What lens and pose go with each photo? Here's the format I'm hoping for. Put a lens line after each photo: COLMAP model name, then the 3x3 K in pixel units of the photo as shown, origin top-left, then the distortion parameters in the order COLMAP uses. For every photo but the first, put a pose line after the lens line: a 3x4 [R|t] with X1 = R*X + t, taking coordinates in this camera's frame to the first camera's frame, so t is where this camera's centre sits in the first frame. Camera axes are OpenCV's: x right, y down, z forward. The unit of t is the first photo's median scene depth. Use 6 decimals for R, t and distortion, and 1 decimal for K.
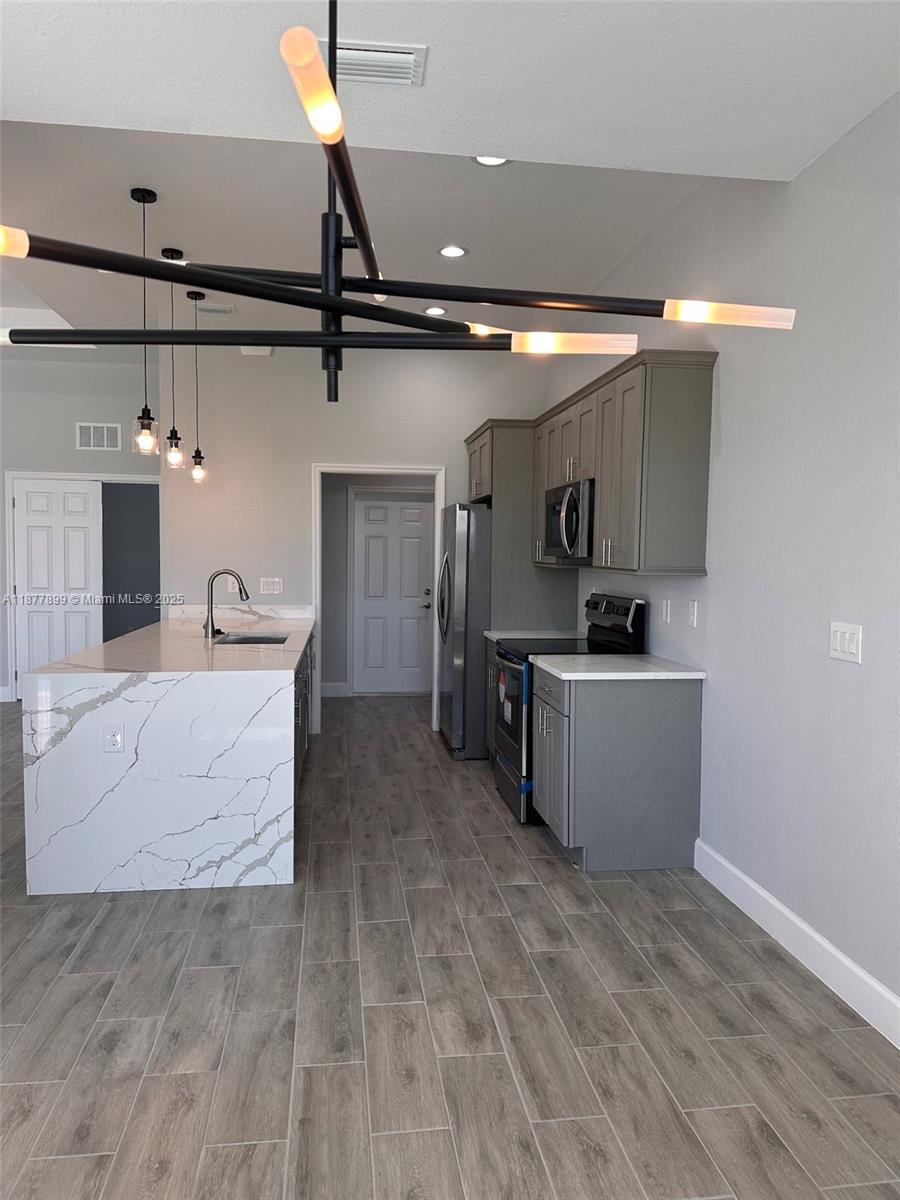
lens RADIAL K [[840.1, 0, 469.7], [0, 840.1, 594.3], [0, 0, 1]] dist [0.072684, -0.096270]
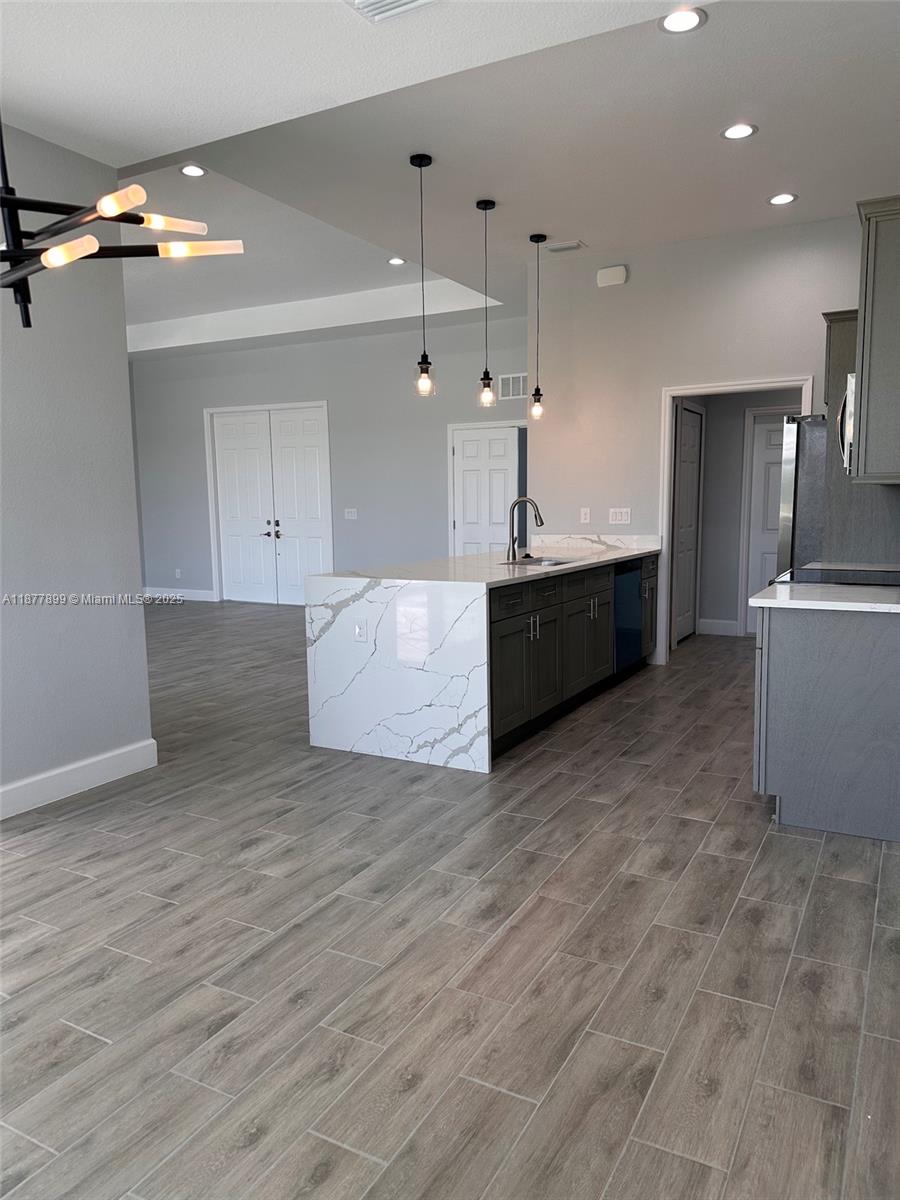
lens RADIAL K [[840.1, 0, 453.5], [0, 840.1, 593.1], [0, 0, 1]] dist [0.072684, -0.096270]
pose [[0.804248, 0.044907, -0.592594, 0.412815], [-0.007467, 0.997826, 0.065482, 0.034155], [0.594247, -0.048239, 0.802835, 0.102425]]
